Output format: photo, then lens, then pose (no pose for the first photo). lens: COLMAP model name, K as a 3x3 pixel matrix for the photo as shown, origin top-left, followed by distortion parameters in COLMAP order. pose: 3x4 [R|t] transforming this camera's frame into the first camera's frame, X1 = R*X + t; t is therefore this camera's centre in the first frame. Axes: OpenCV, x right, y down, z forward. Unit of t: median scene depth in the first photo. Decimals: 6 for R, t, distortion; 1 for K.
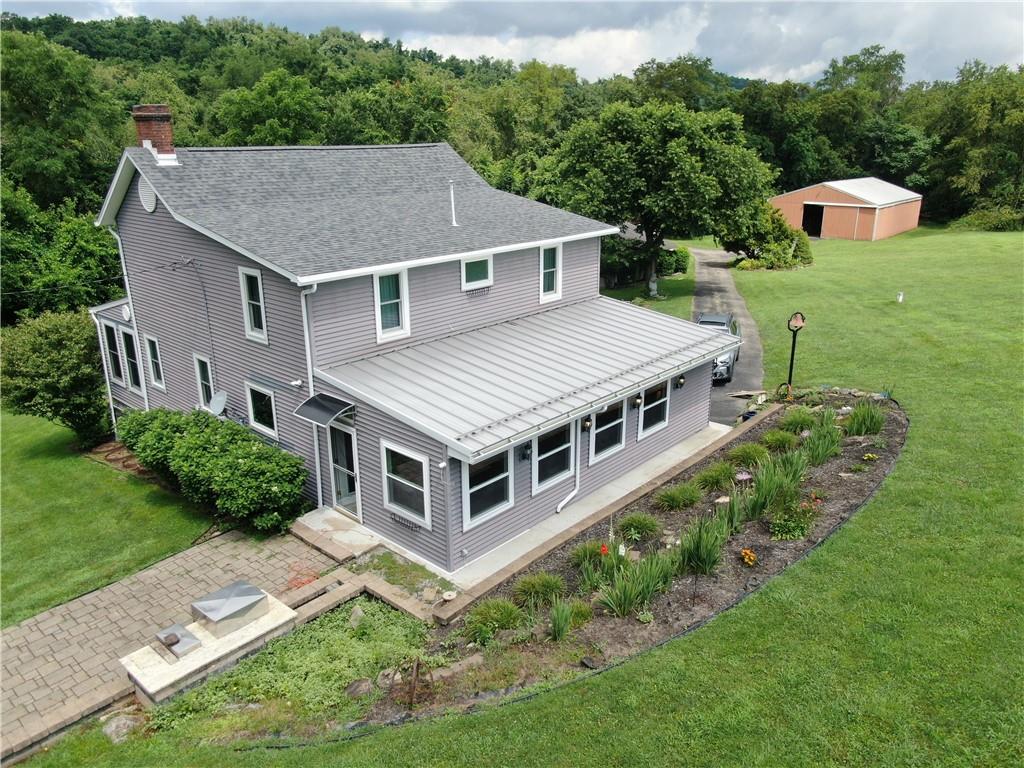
lens RADIAL K [[729.9, 0, 513.3], [0, 729.9, 375.4], [0, 0, 1]] dist [-0.007831, -0.001314]
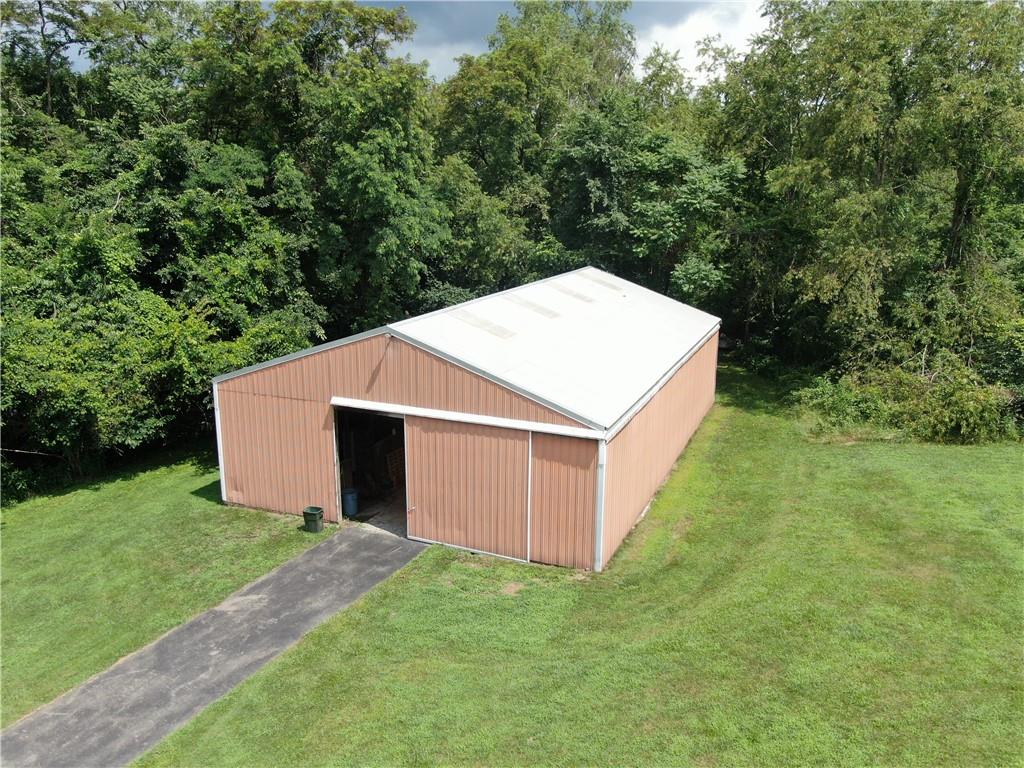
lens RADIAL K [[794.0, 0, 509.0], [0, 794.0, 385.5], [0, 0, 1]] dist [-0.036902, -0.002639]
pose [[0.949848, -0.069284, 0.304940, 0.338178], [0.089583, 0.994565, -0.053068, -0.200786], [-0.299606, 0.077724, 0.950892, 0.655893]]
